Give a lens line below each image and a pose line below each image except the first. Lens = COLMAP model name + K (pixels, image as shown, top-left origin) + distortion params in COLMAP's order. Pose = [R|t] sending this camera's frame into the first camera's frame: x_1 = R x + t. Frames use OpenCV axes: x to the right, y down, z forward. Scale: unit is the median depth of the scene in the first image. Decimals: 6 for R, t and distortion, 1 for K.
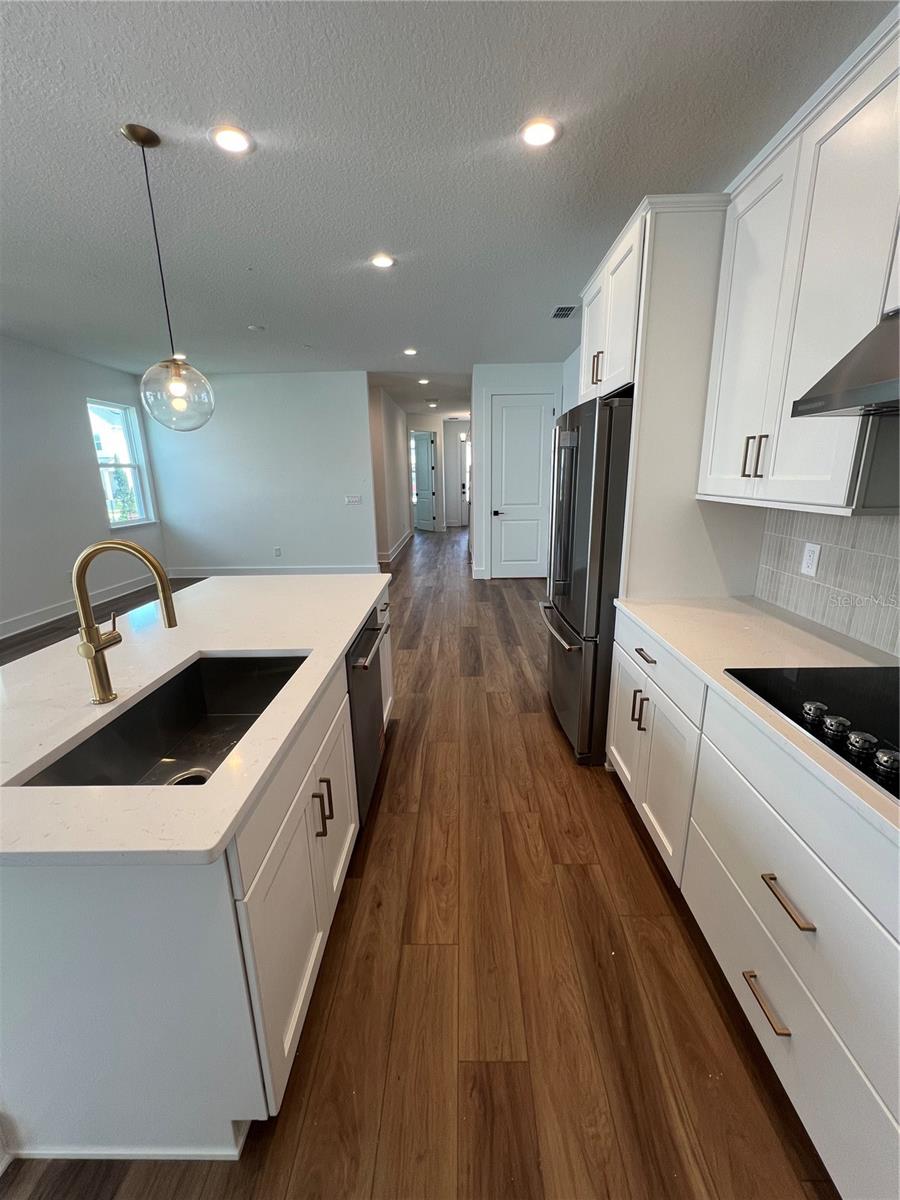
lens RADIAL K [[486.0, 0, 458.3], [0, 486.0, 605.5], [0, 0, 1]] dist [0.013374, 0.000007]
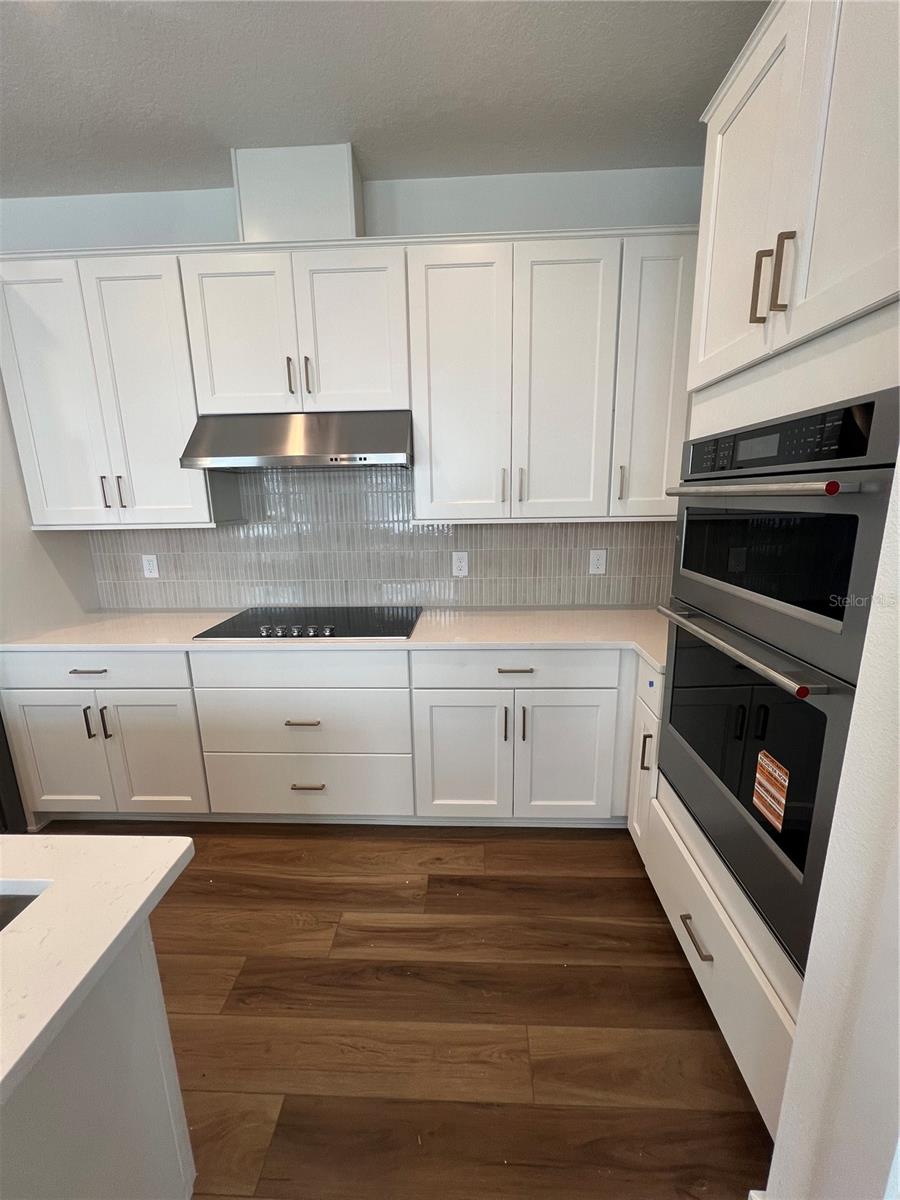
lens RADIAL K [[479.5, 0, 450.0], [0, 479.5, 600.0], [0, 0, 1]] dist [-0.002915, -0.000290]
pose [[0.039986, -0.202654, 0.978434, -0.510177], [0.280425, 0.942138, 0.183676, -0.013812], [-0.959043, 0.267033, 0.094502, 0.078438]]
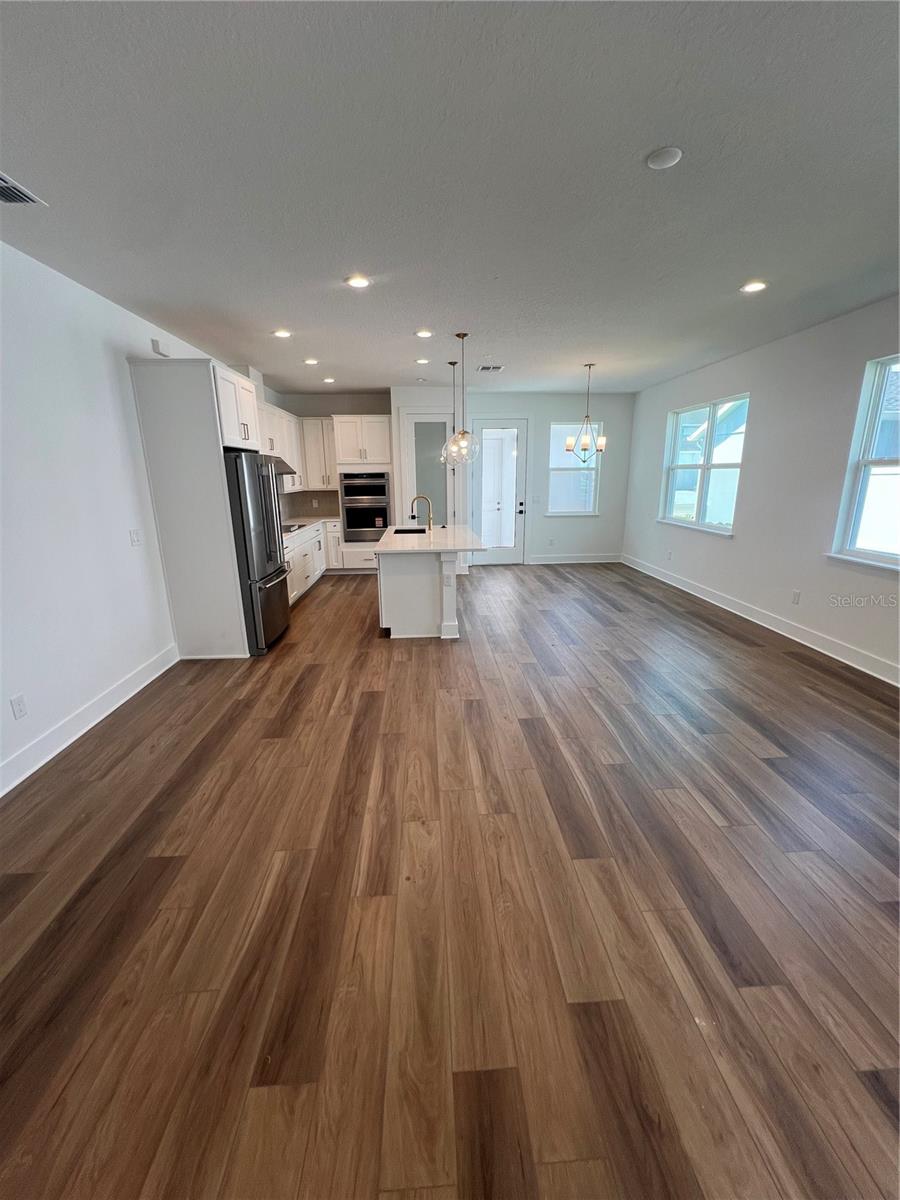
lens RADIAL K [[479.1, 0, 450.0], [0, 479.1, 600.0], [0, 0, 1]] dist [-0.000435, -0.000078]
pose [[-0.998004, 0.038843, -0.049798, -0.399301], [0.008606, 0.864784, 0.502071, -0.935566], [0.062566, 0.500640, -0.863392, 3.238404]]
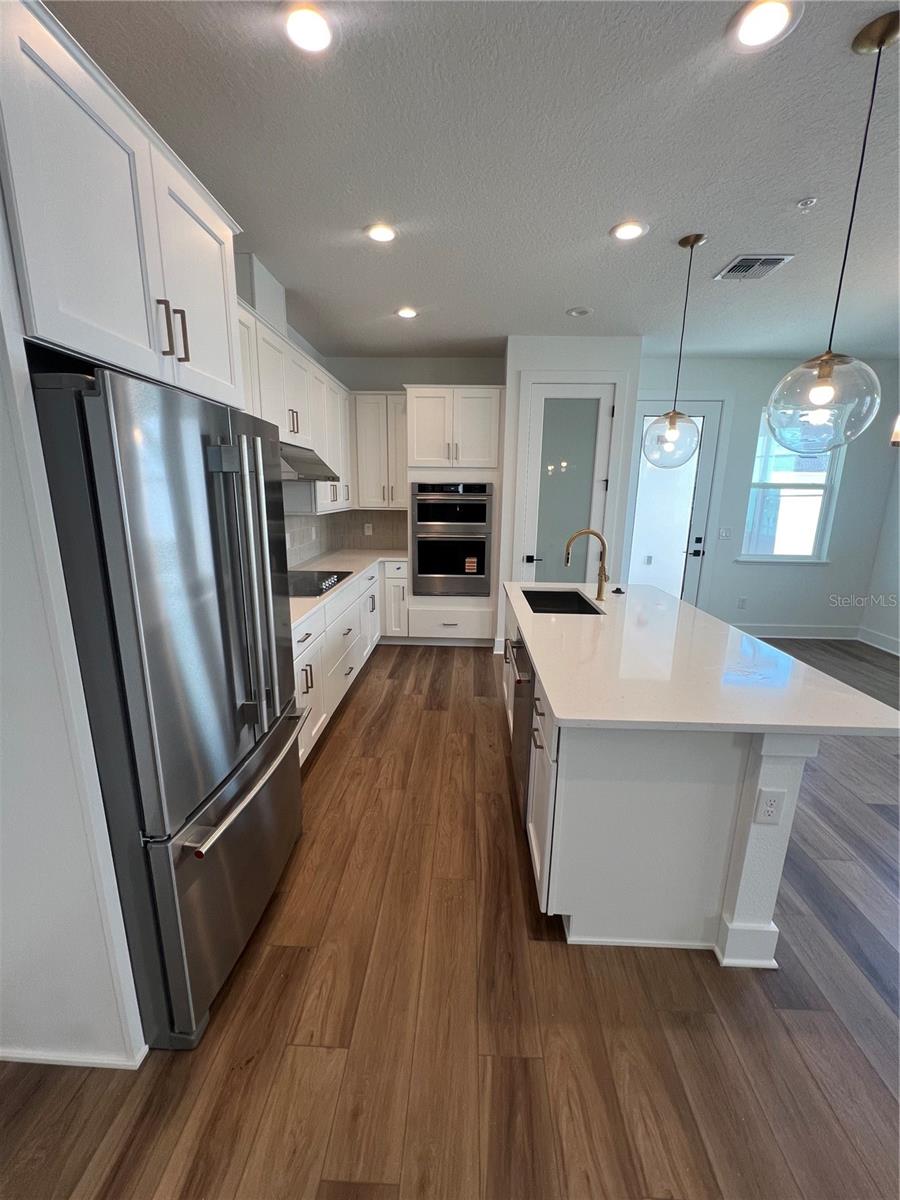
lens RADIAL K [[479.1, 0, 450.0], [0, 479.1, 600.0], [0, 0, 1]] dist [-0.000435, -0.000078]
pose [[-0.999277, -0.007388, 0.037298, -0.062188], [0.011088, 0.881687, 0.471704, -0.531073], [-0.036370, 0.471777, -0.880968, 1.823047]]
